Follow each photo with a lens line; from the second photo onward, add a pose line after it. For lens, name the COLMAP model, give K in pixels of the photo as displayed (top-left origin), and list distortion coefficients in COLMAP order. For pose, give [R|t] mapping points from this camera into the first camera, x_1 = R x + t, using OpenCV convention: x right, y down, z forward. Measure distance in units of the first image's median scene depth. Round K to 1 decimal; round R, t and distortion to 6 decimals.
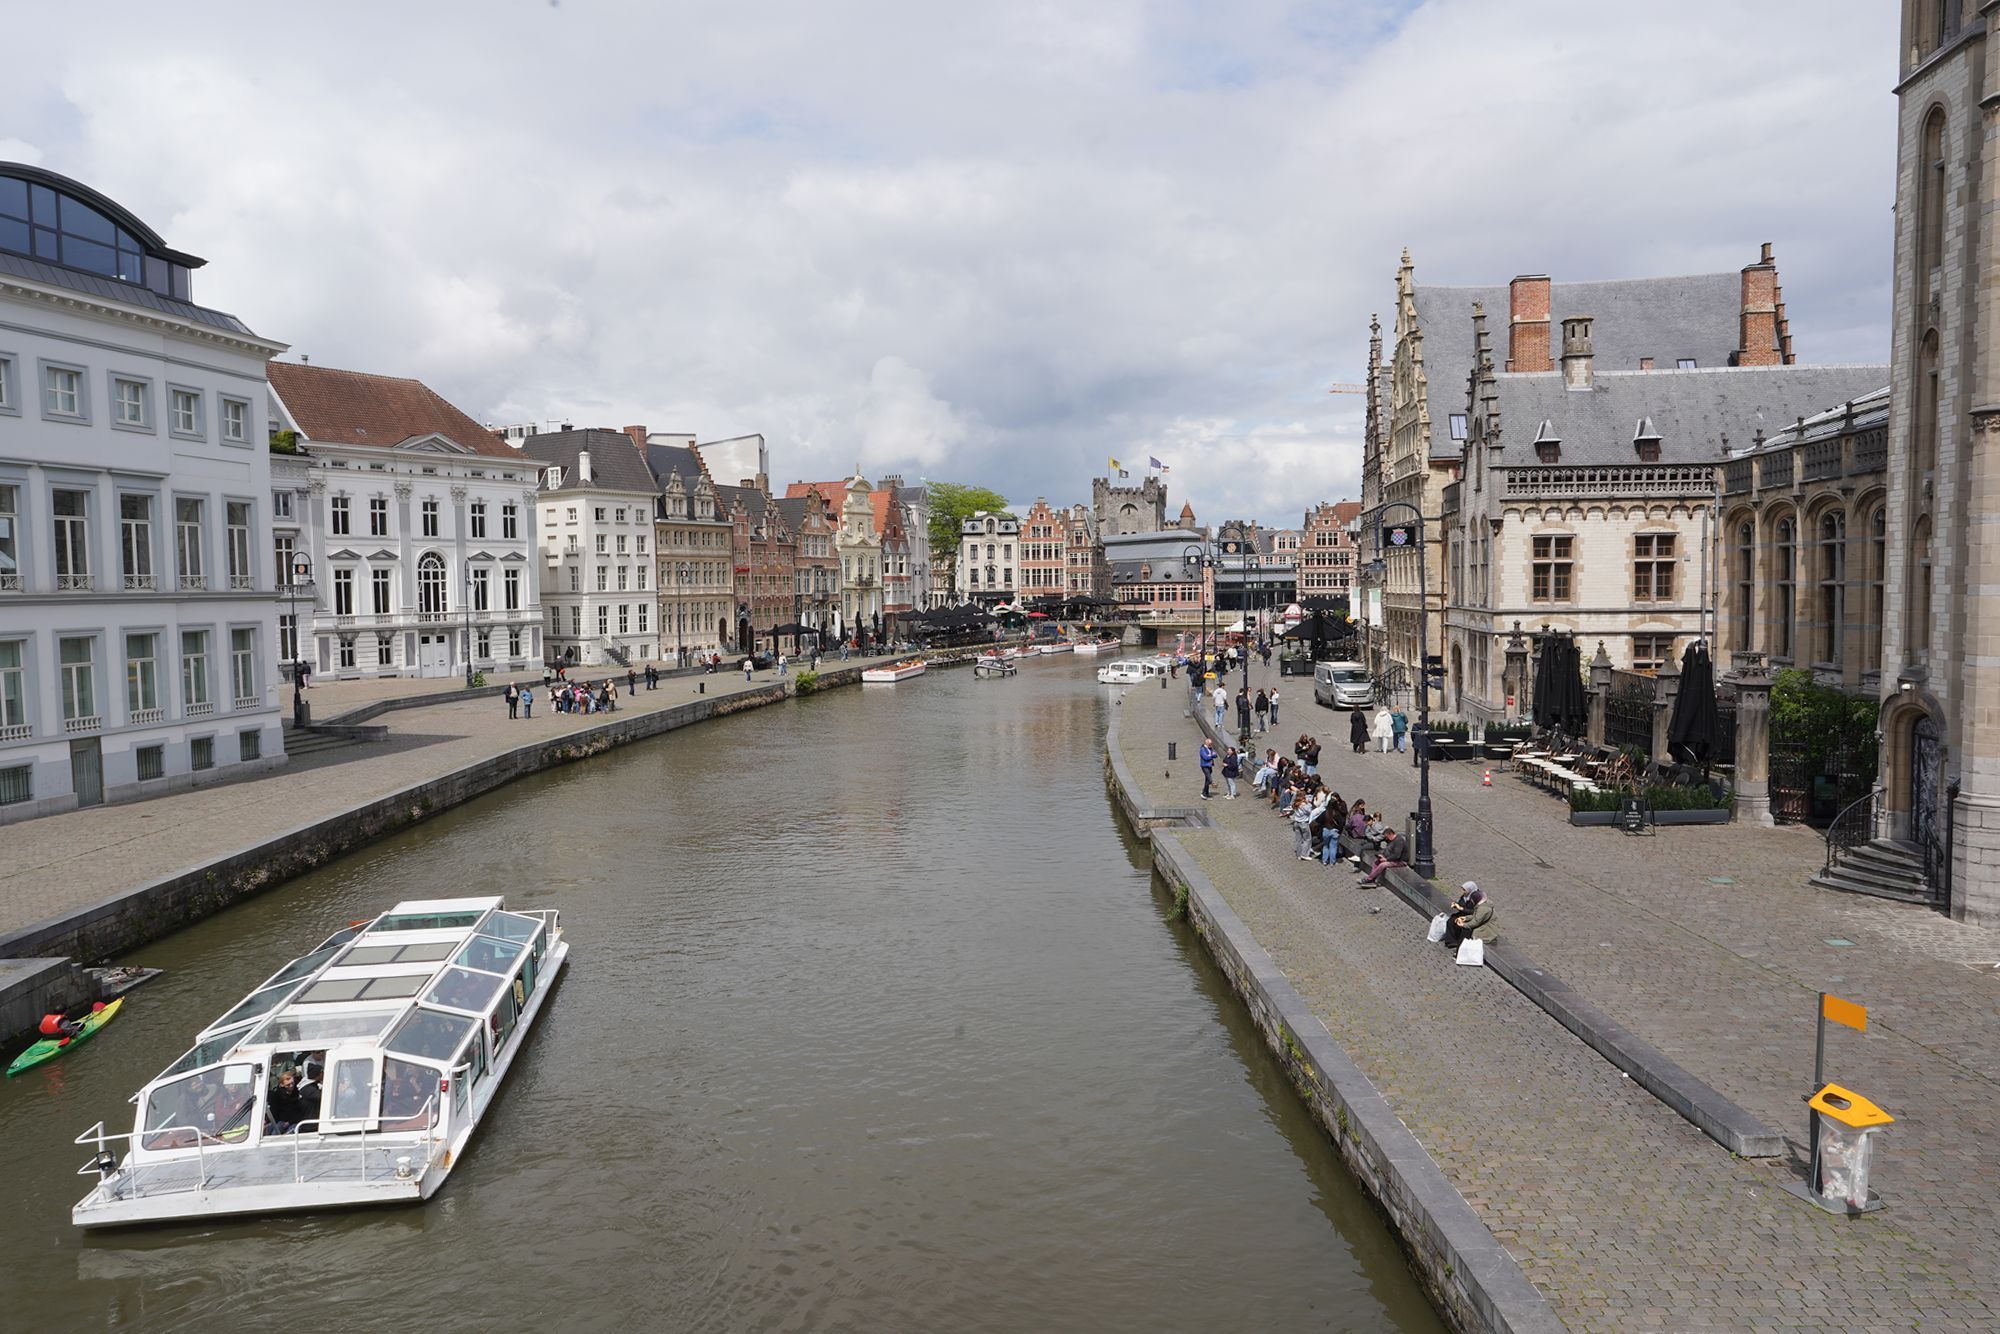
lens RADIAL K [[1368.7, 0, 1000.0], [0, 1368.7, 667.0], [0, 0, 1]] dist [-0.019694, 0.008021]
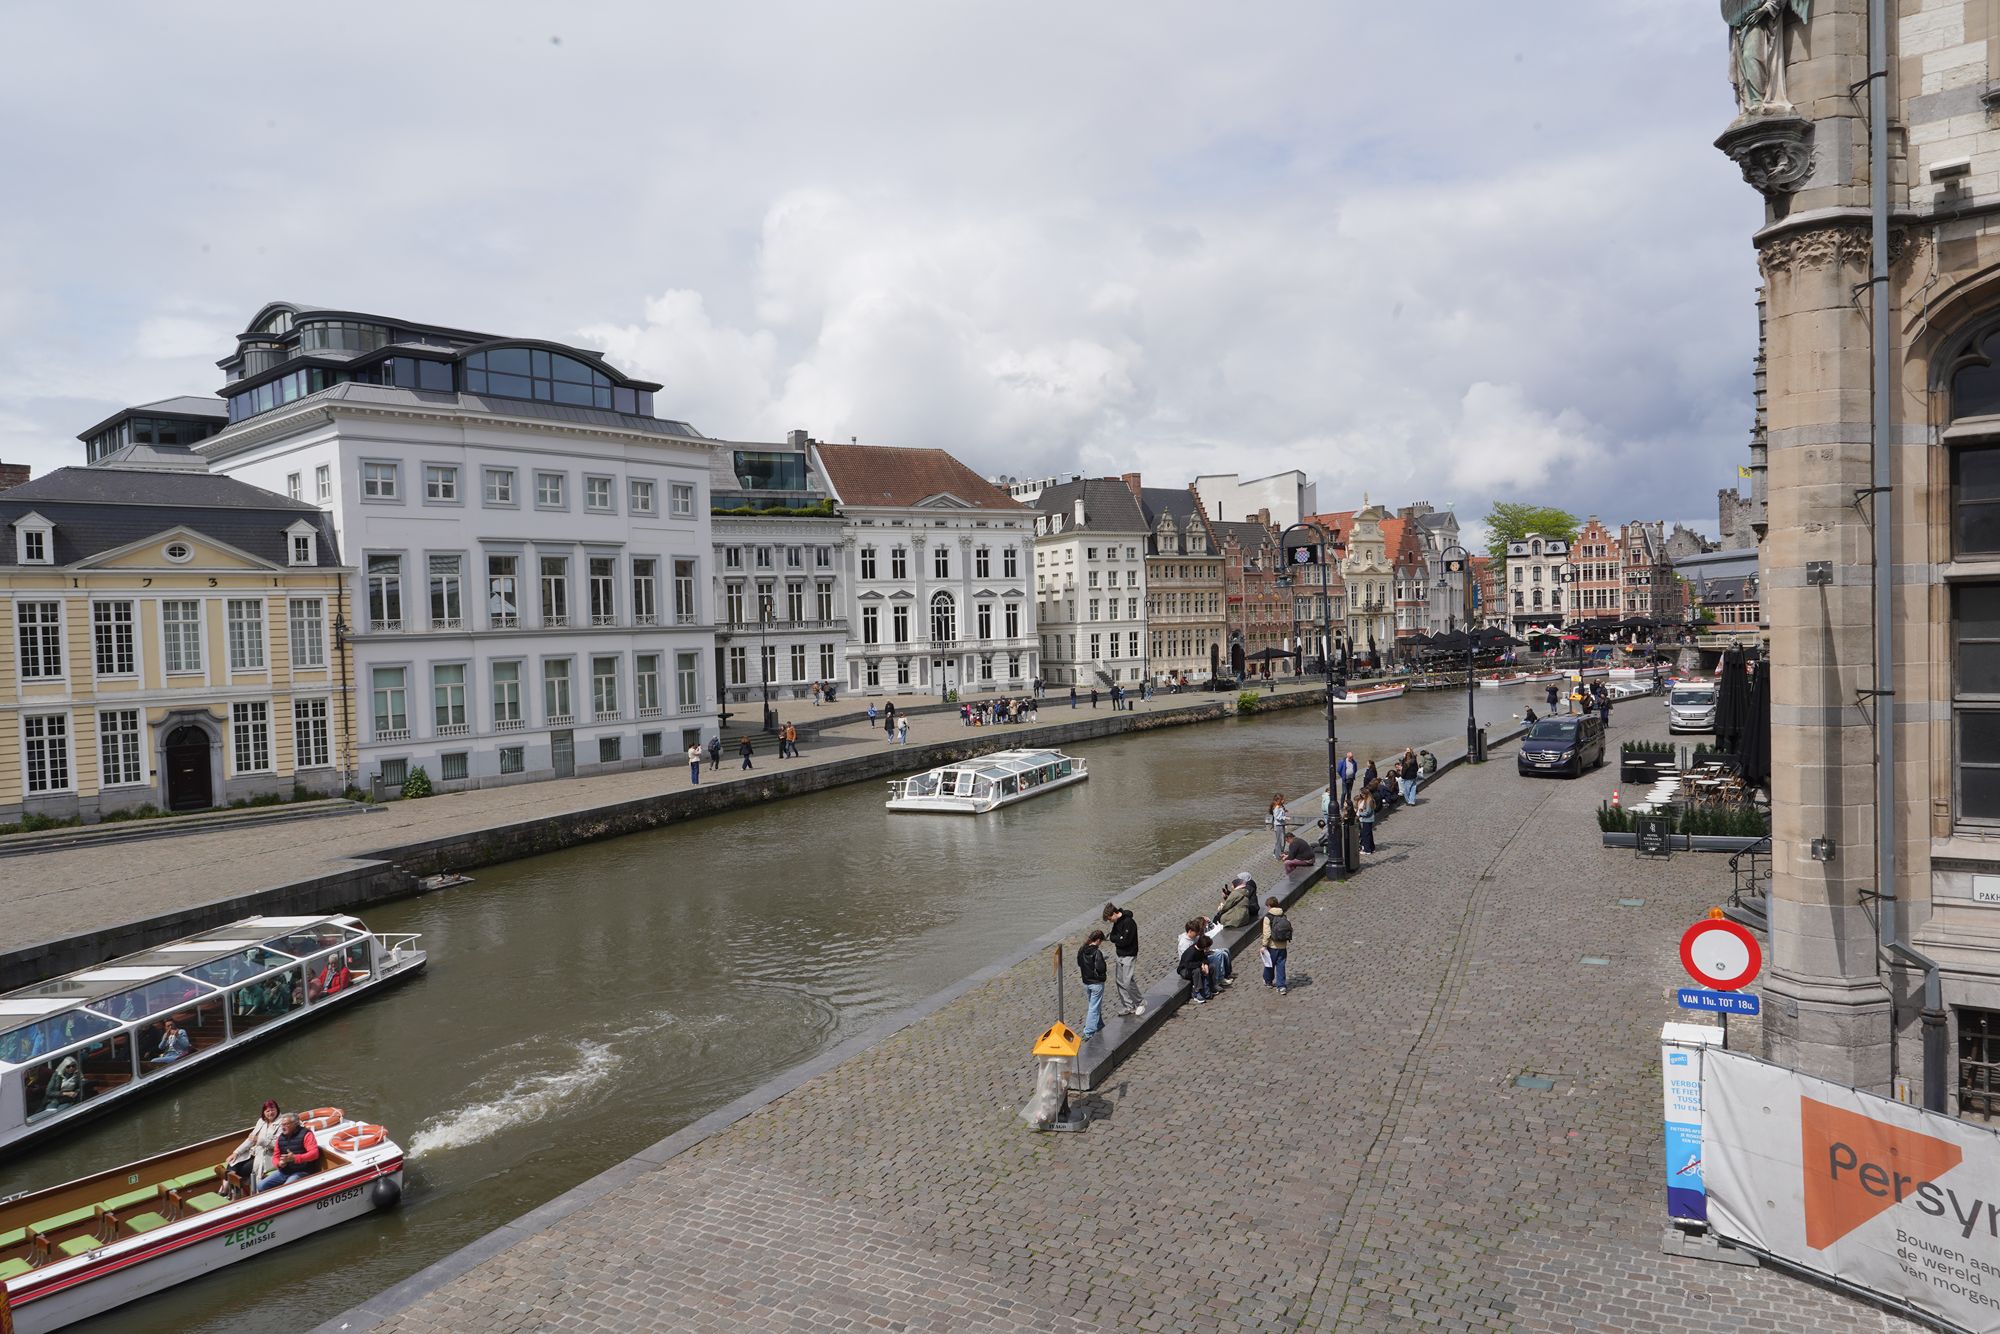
lens RADIAL K [[1312.4, 0, 991.9], [0, 1312.4, 668.0], [0, 0, 1]] dist [-0.029388, 0.028926]
pose [[0.885434, -0.000147, -0.464765, 0.160153], [-0.008347, 0.999834, -0.016218, 0.002333], [0.464690, 0.018240, 0.885286, -0.005026]]
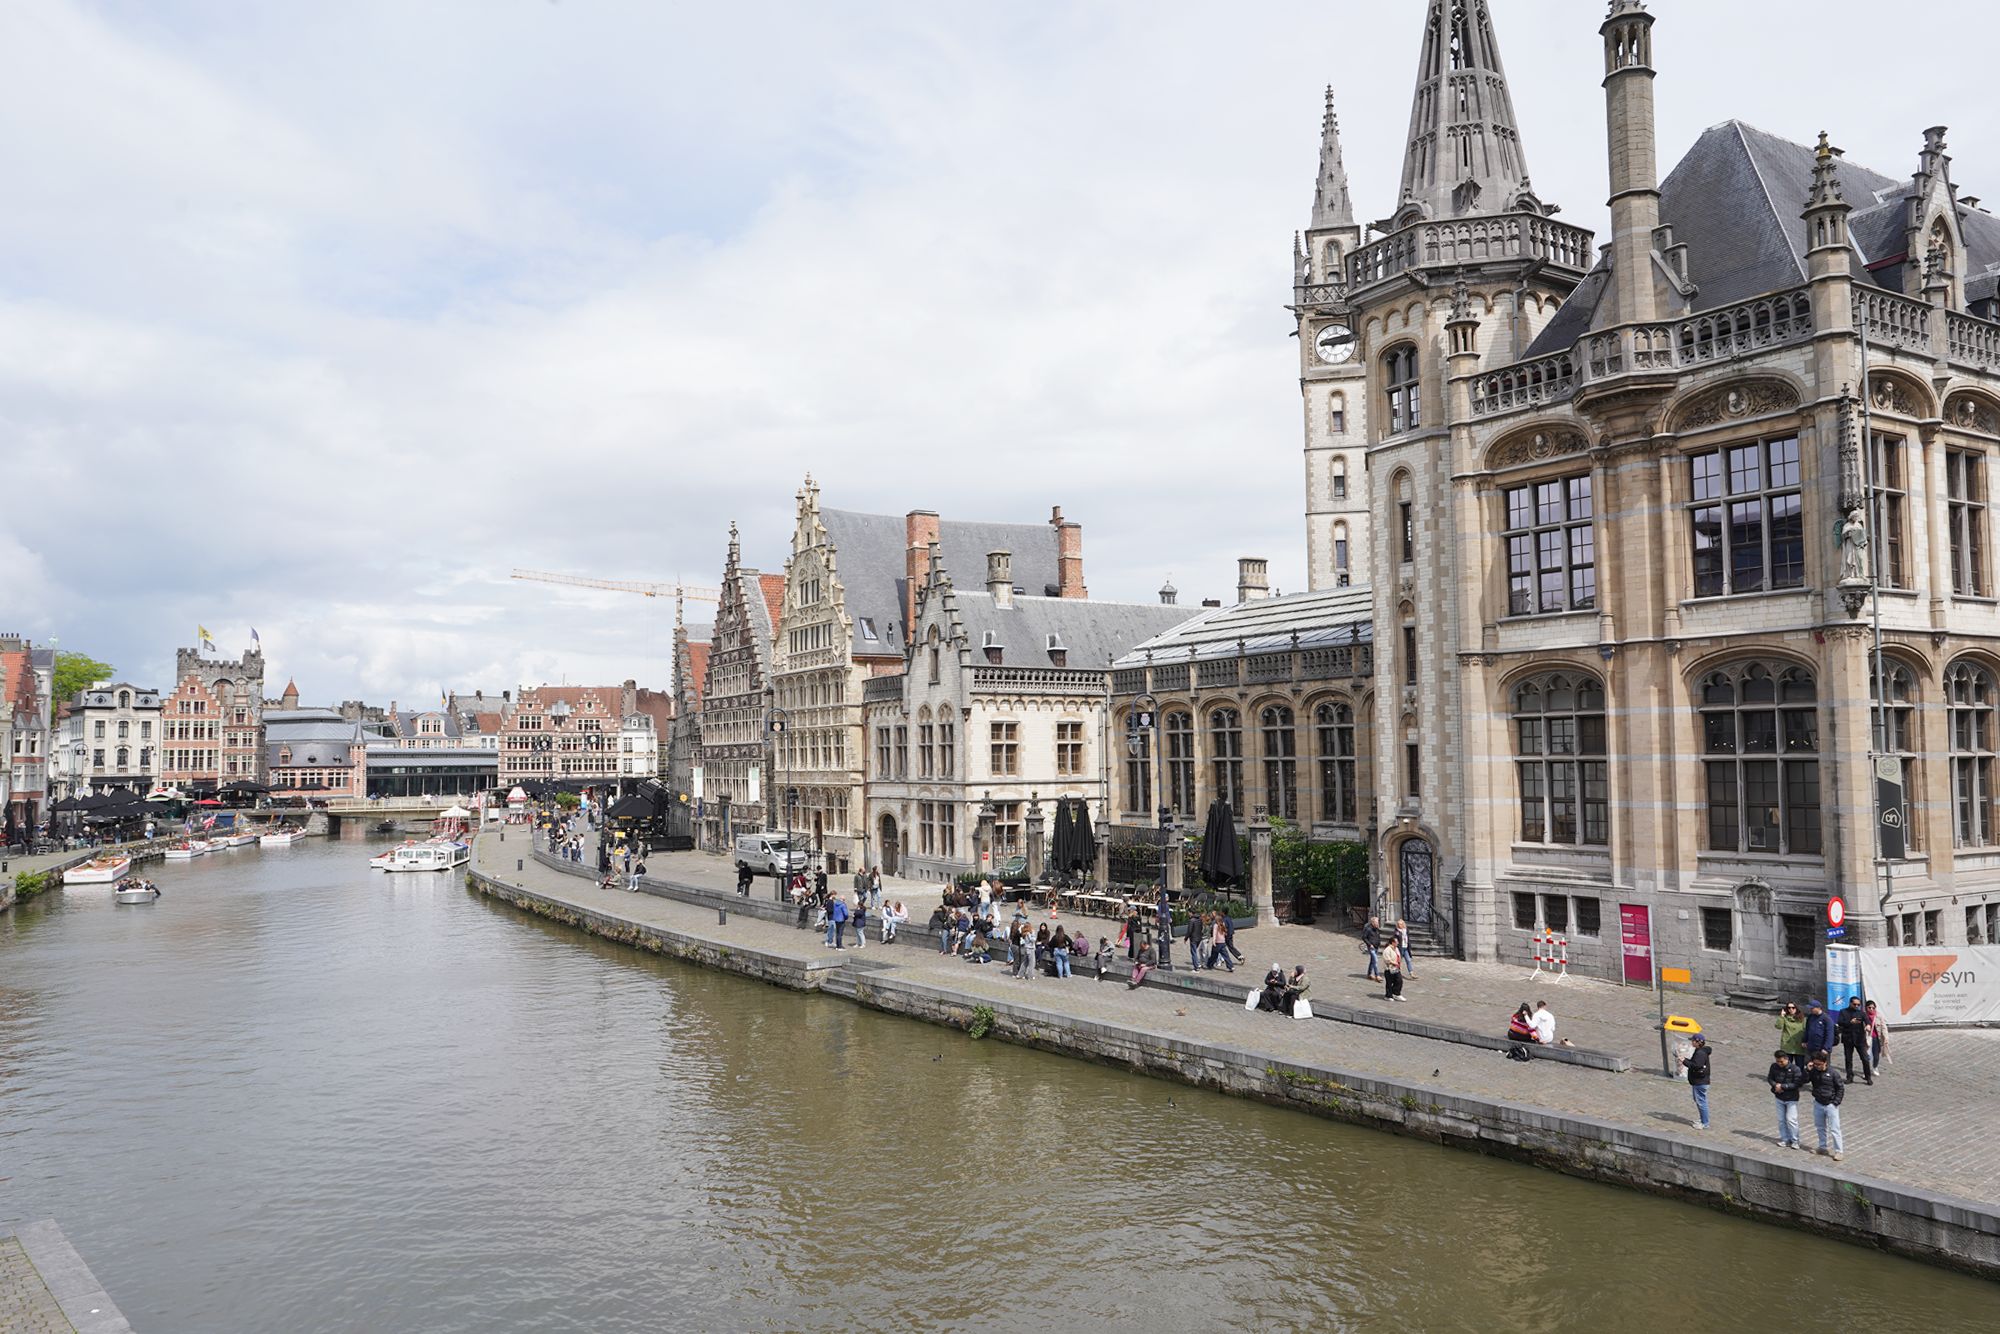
lens RADIAL K [[1368.7, 0, 1000.0], [0, 1368.7, 667.0], [0, 0, 1]] dist [-0.019694, 0.008021]
pose [[0.788531, 0.046435, 0.613240, -0.188833], [0.037821, 0.991597, -0.123717, 0.004501], [-0.613831, 0.120748, 0.780148, 0.008049]]
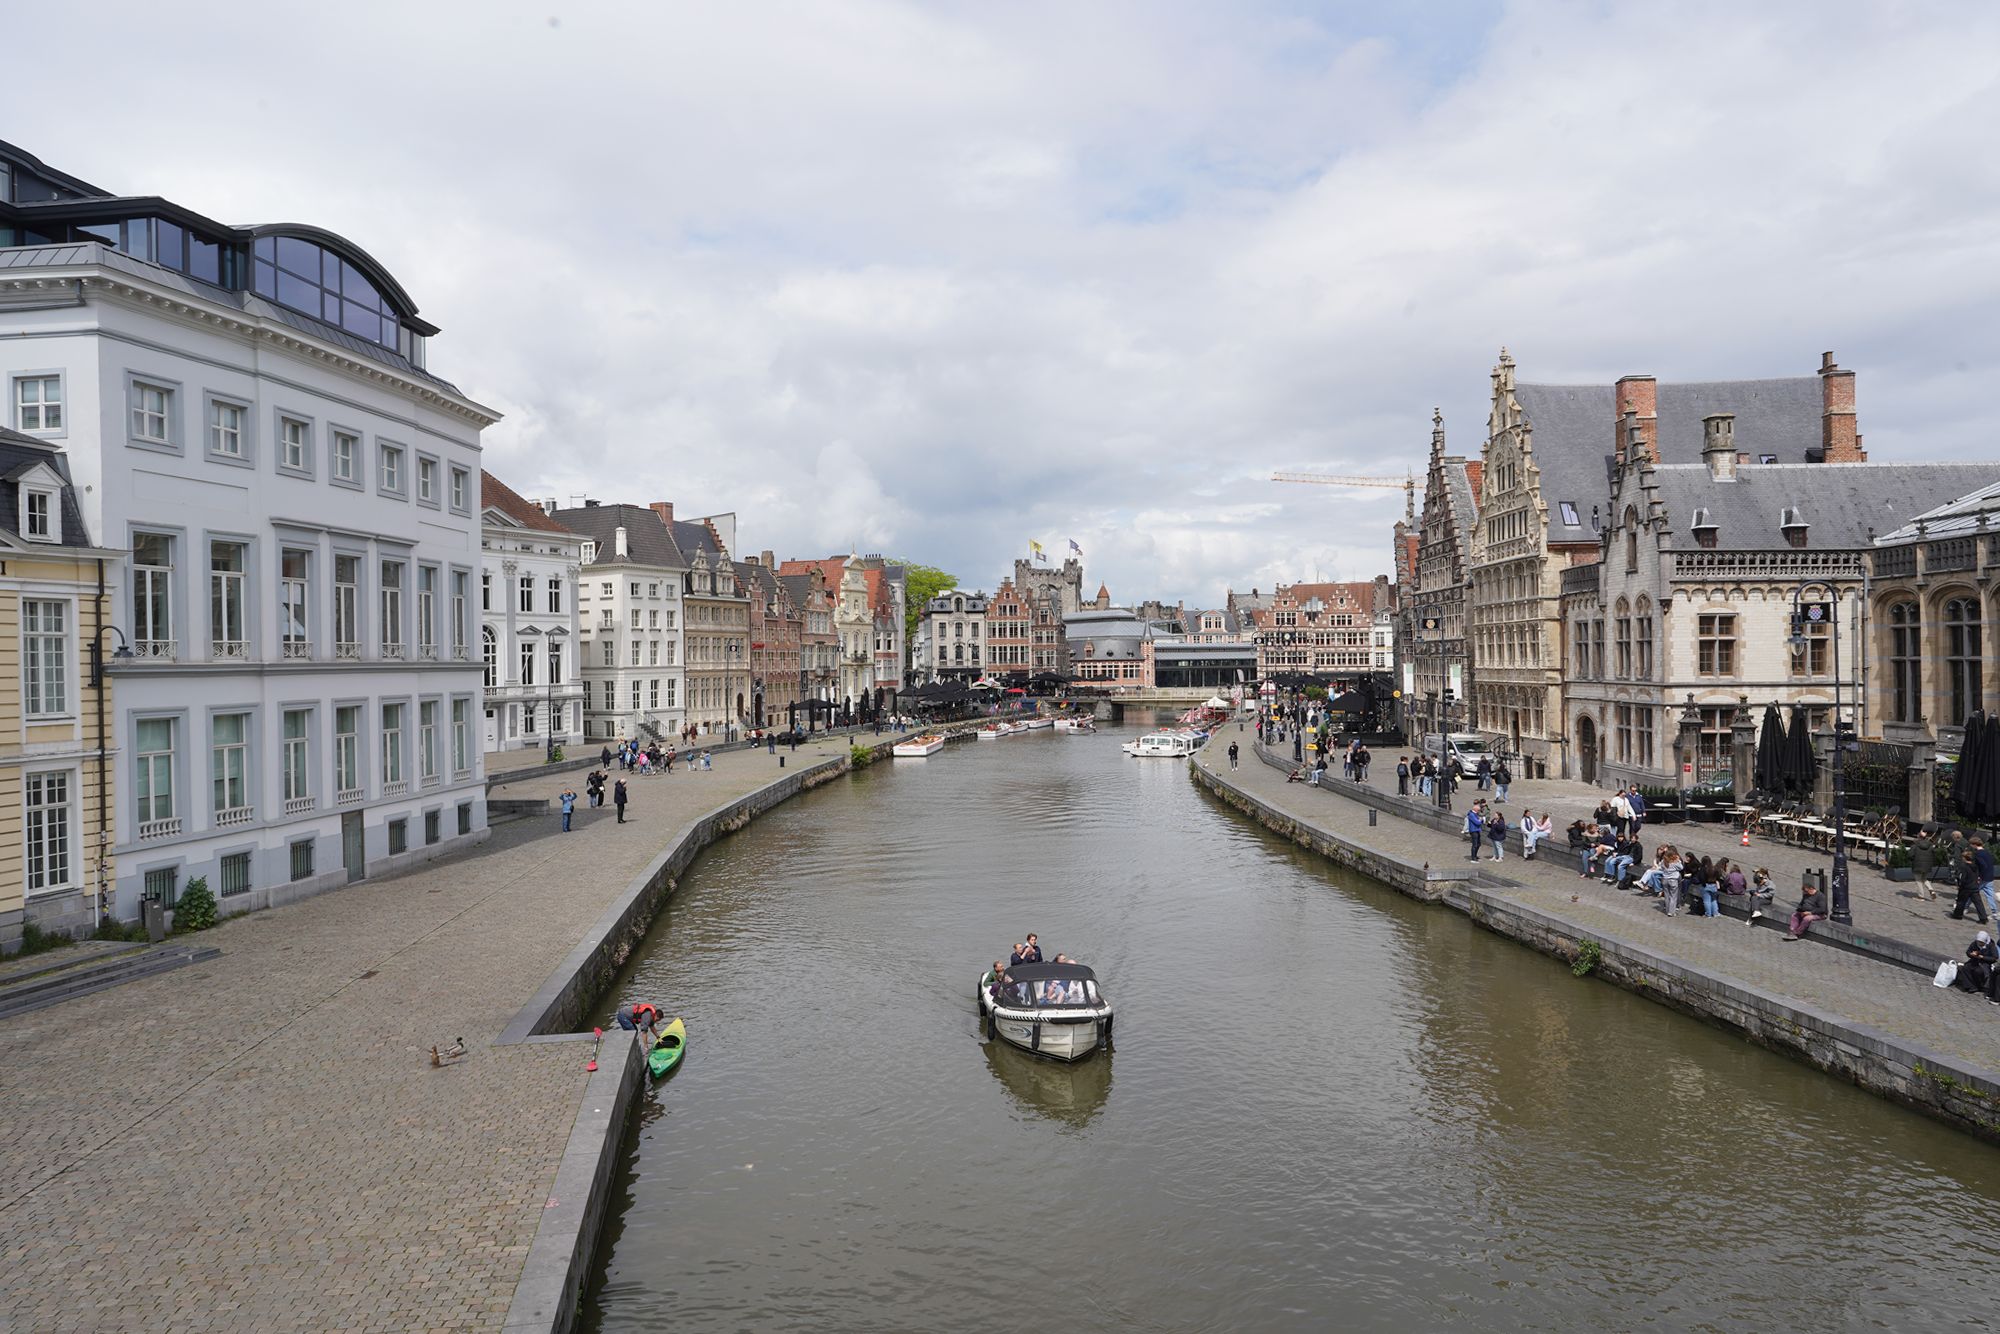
lens RADIAL K [[1336.8, 0, 1000.6], [0, 1336.8, 669.1], [0, 0, 1]] dist [-0.025437, 0.027075]
pose [[0.995866, 0.002977, 0.090787, -0.129823], [0.002075, 0.998456, -0.055501, 0.002093], [-0.090812, 0.055460, 0.994323, 0.003592]]
